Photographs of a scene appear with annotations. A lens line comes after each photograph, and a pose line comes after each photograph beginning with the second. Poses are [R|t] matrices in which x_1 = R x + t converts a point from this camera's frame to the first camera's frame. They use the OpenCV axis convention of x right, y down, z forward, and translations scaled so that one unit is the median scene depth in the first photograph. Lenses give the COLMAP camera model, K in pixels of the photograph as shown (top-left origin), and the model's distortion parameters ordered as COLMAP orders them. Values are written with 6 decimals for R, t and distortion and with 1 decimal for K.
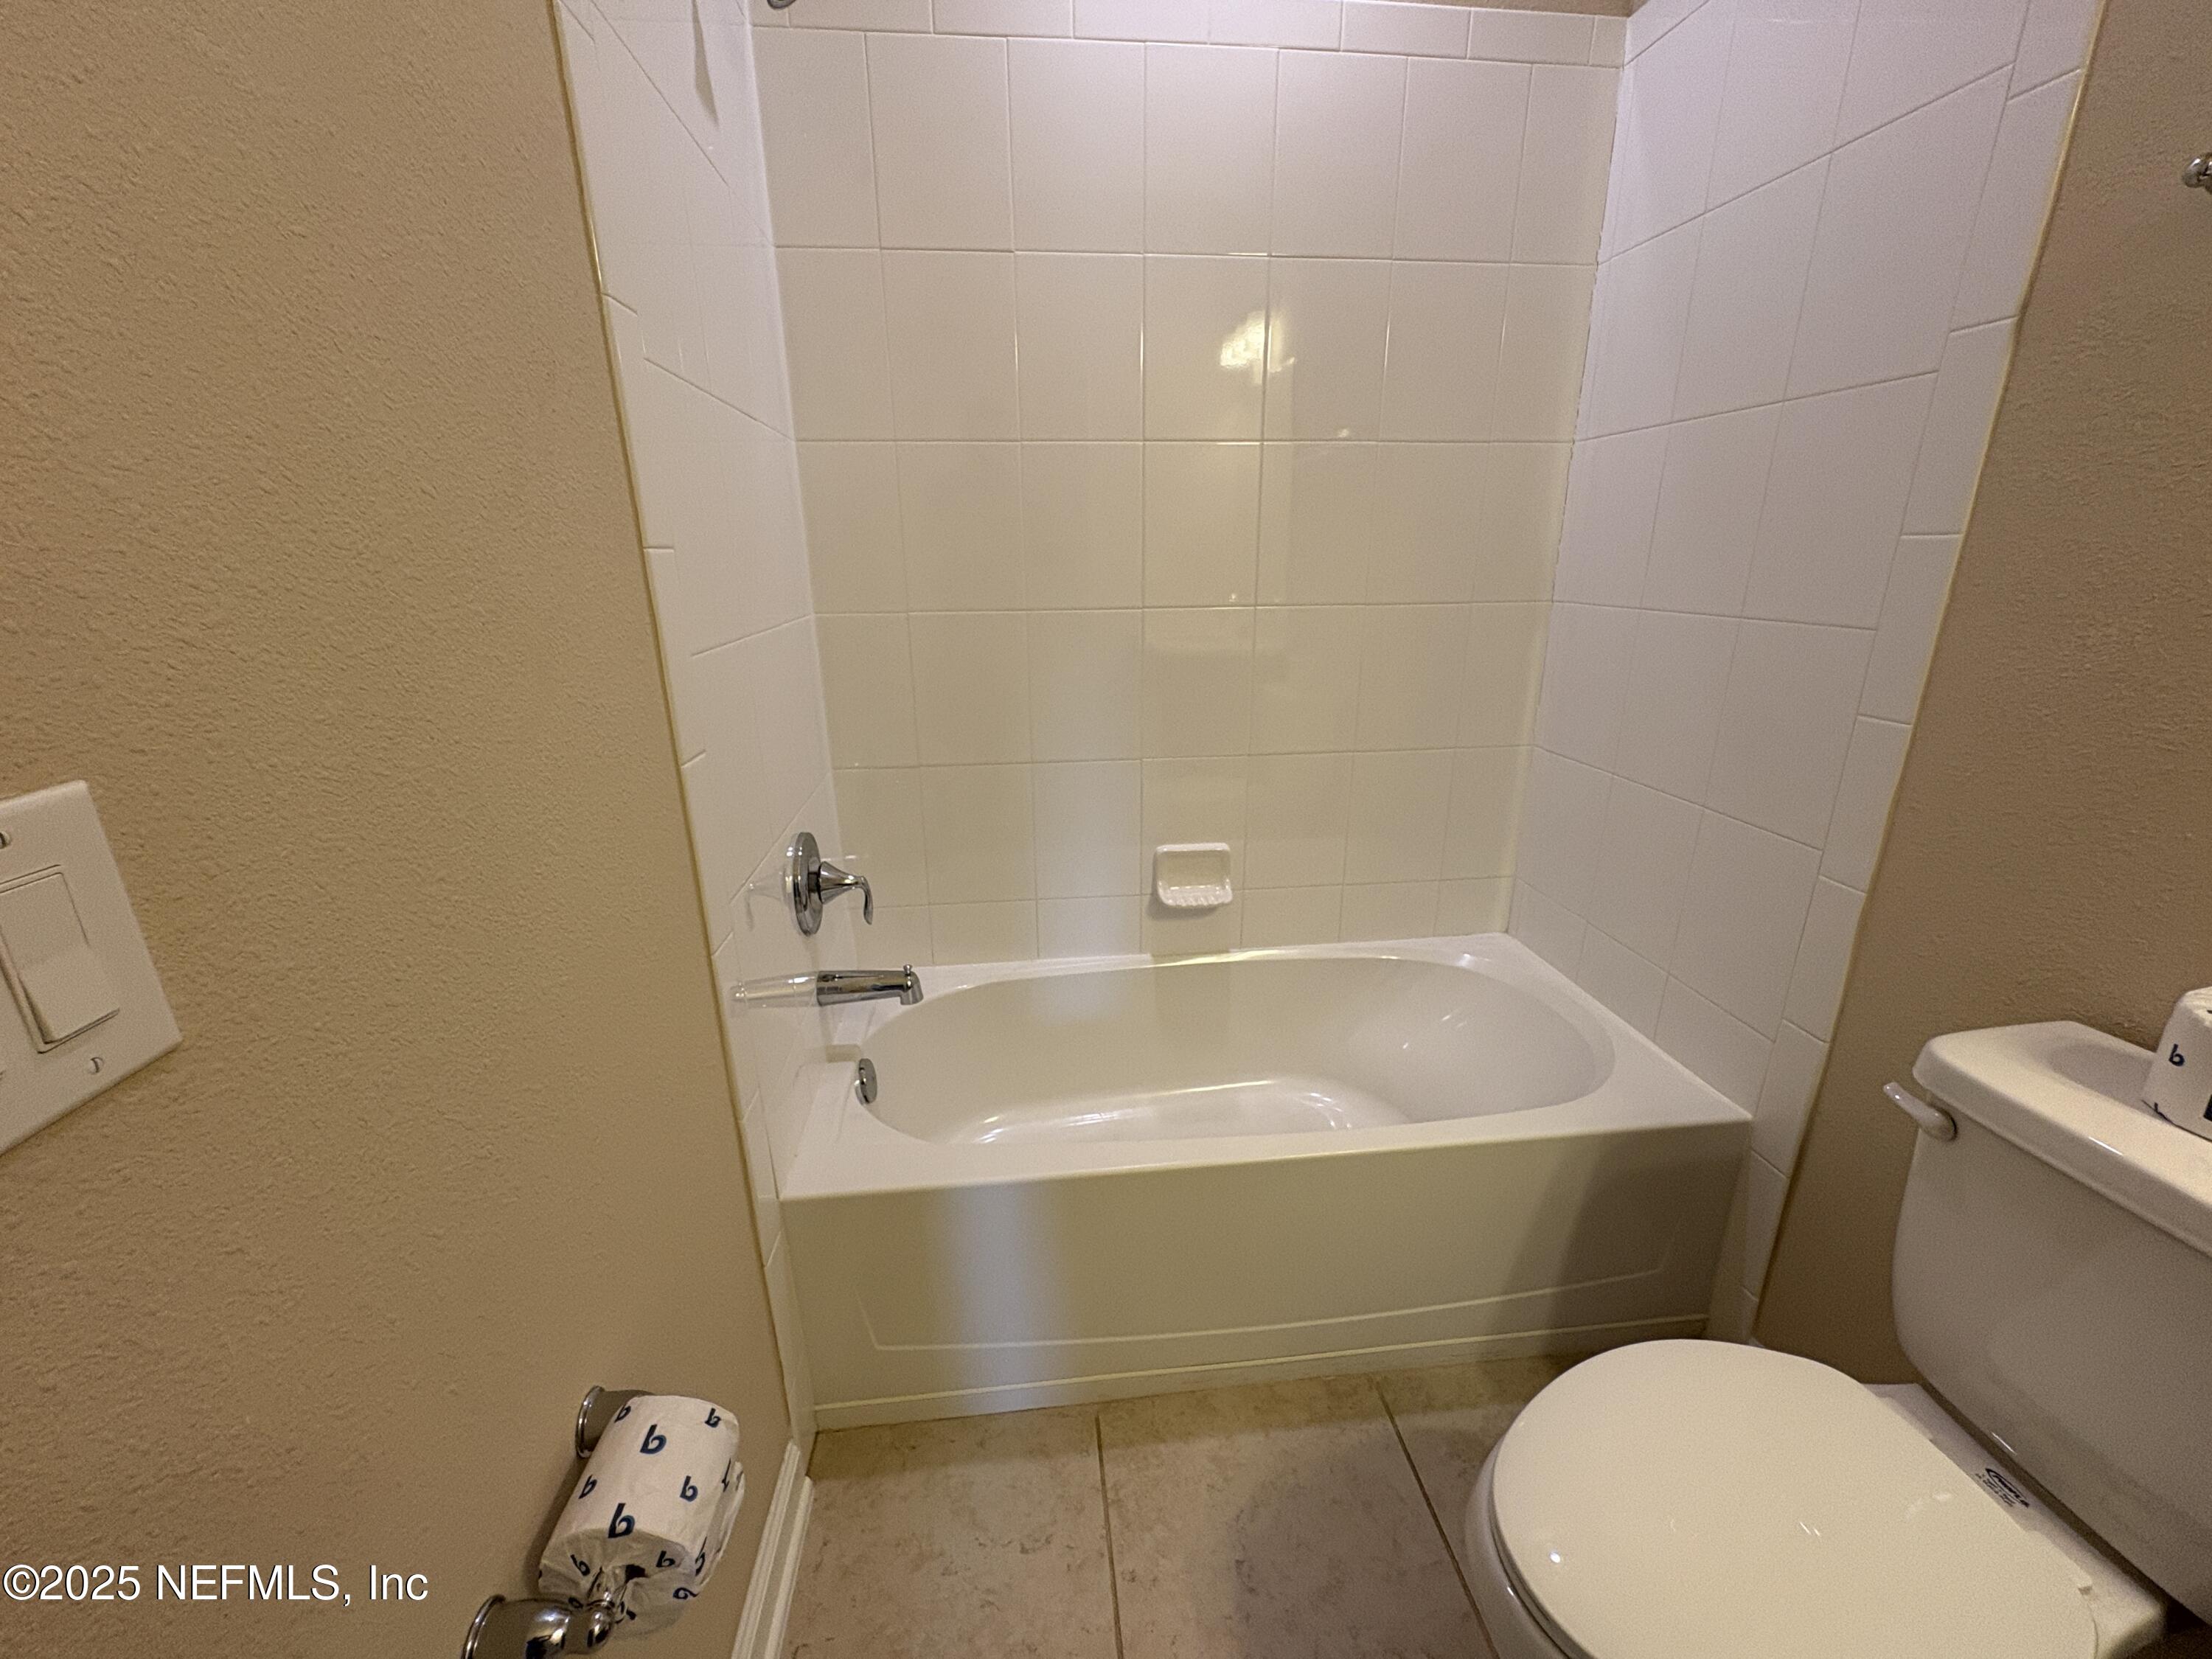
lens RADIAL K [[881.0, 0, 1106.0], [0, 881.0, 829.5], [0, 0, 1]] dist [-0.000889, -0.000162]
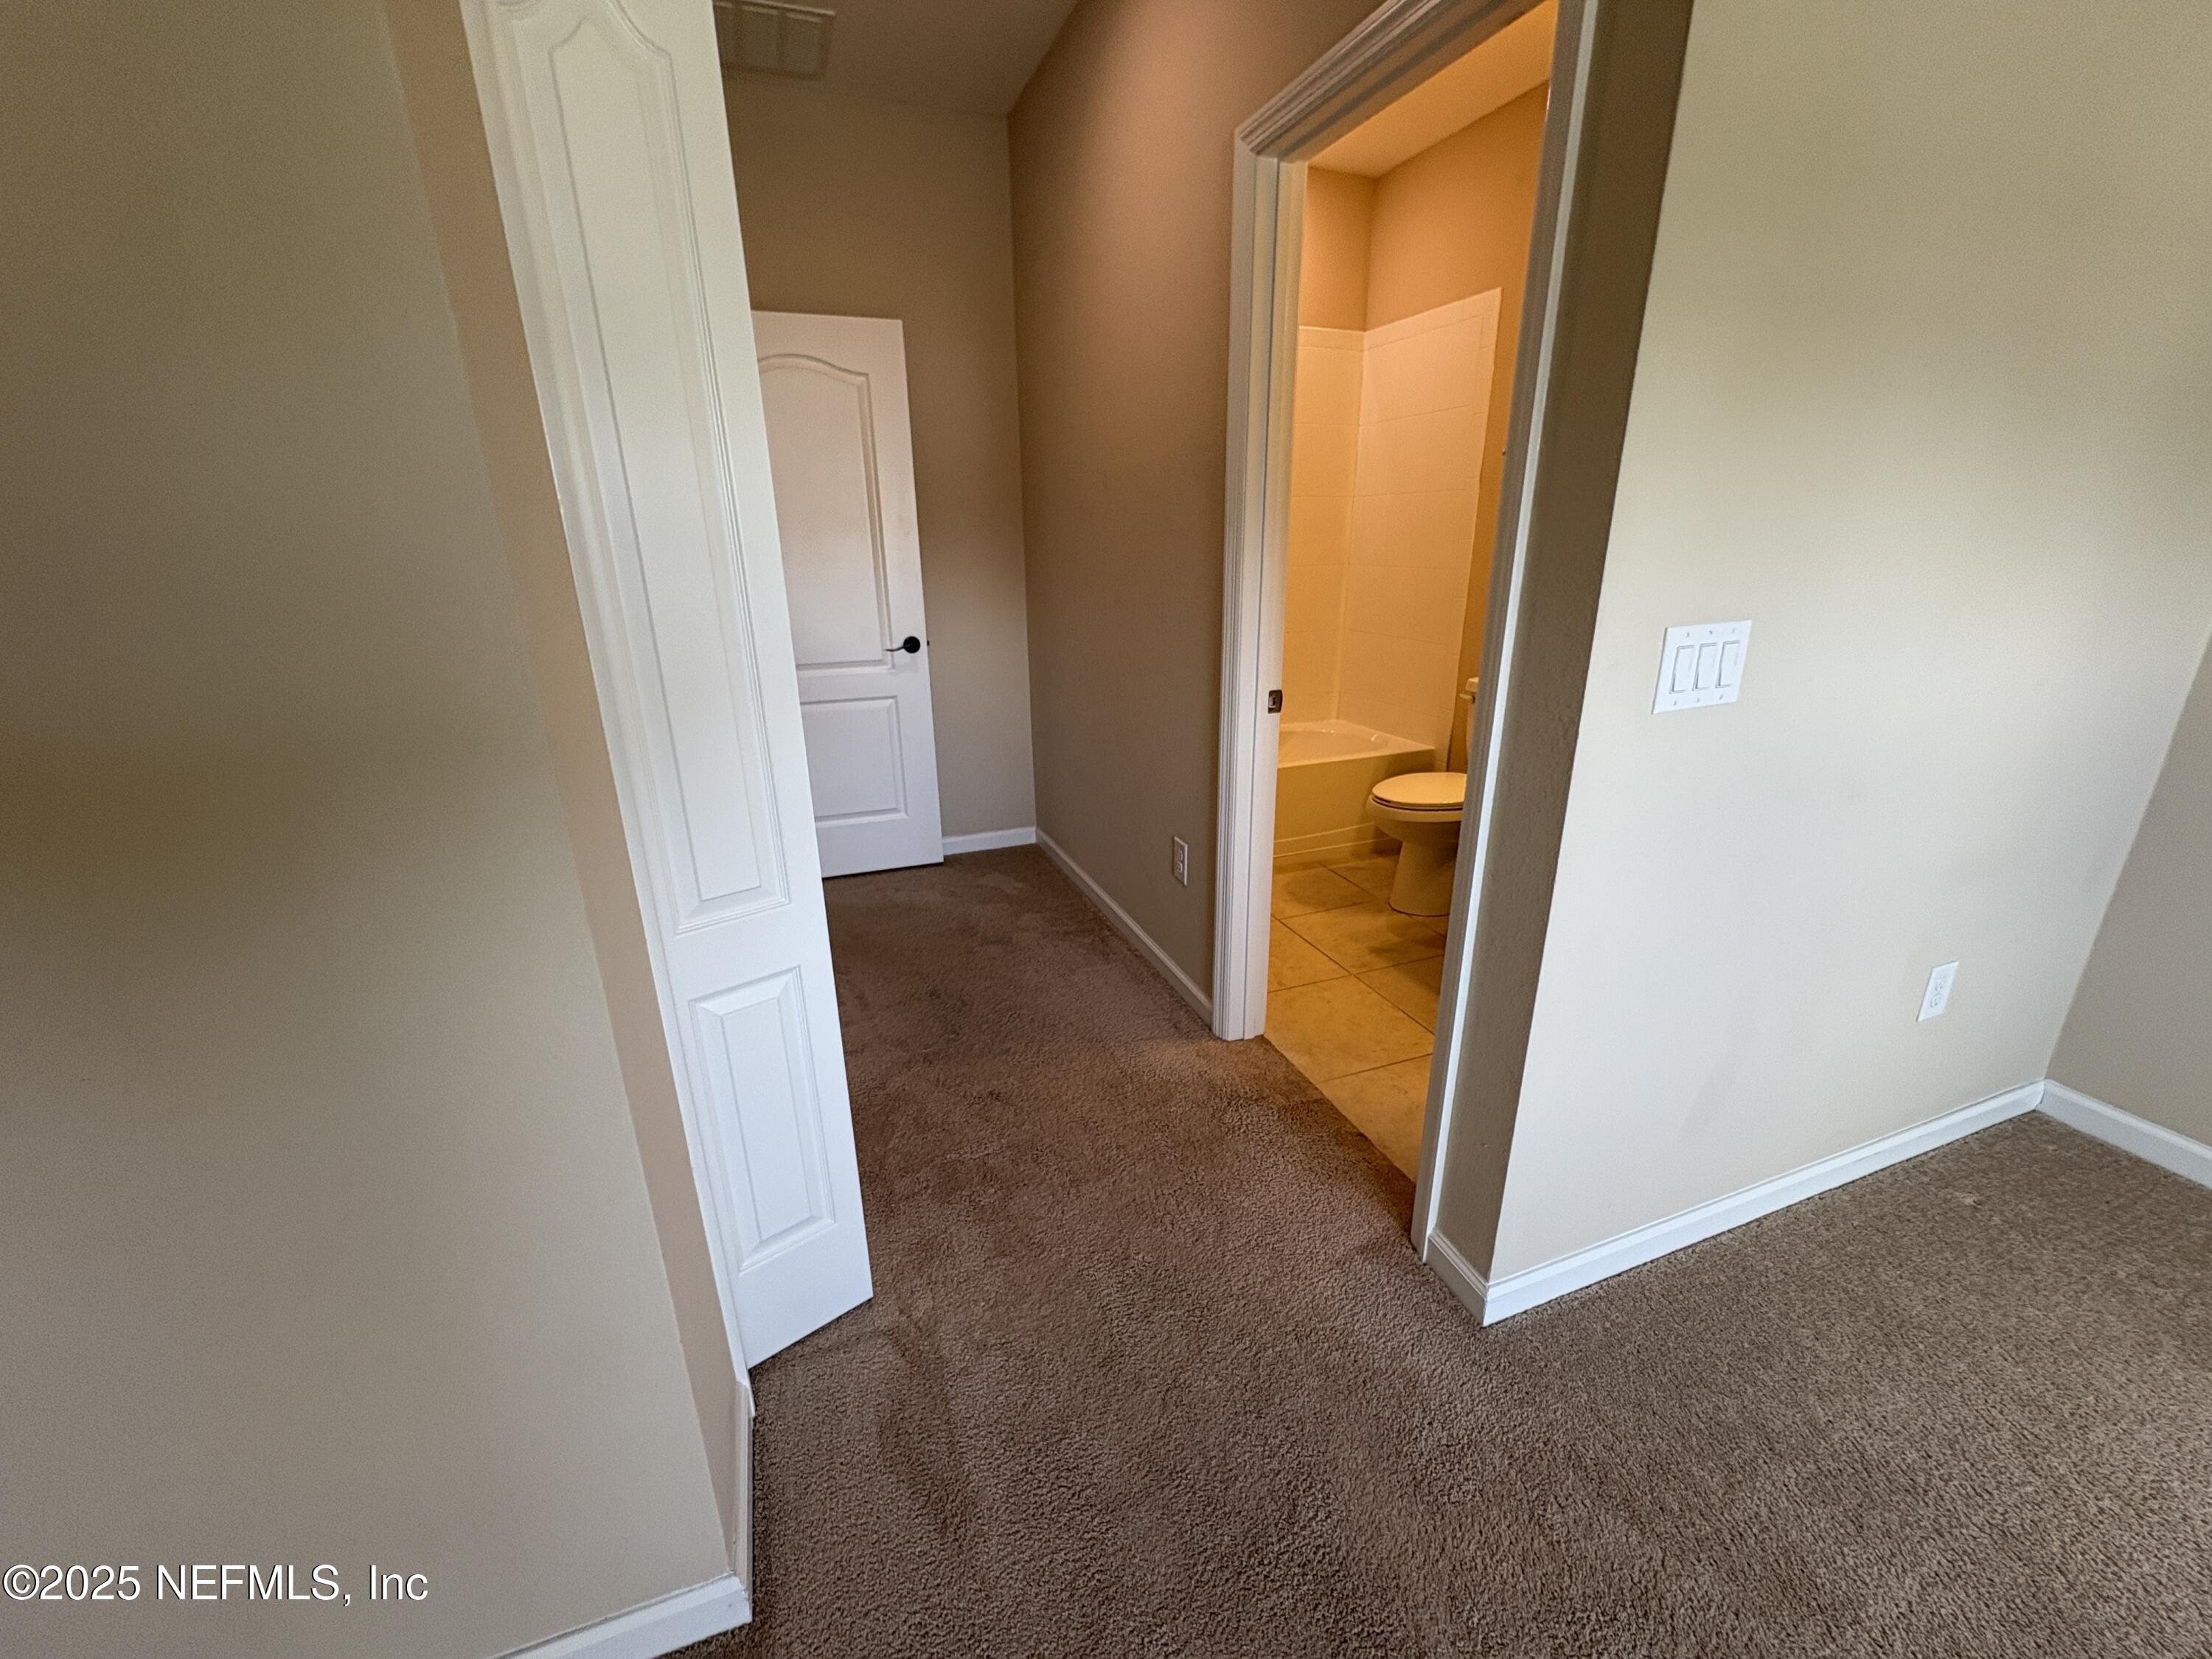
lens RADIAL K [[881.0, 0, 1106.0], [0, 881.0, 829.5], [0, 0, 1]] dist [-0.000889, -0.000162]
pose [[0.965805, -0.082907, 0.245656, -0.870536], [0.078920, 0.996541, 0.026047, 0.385245], [-0.246965, -0.005769, 0.969007, -1.286571]]
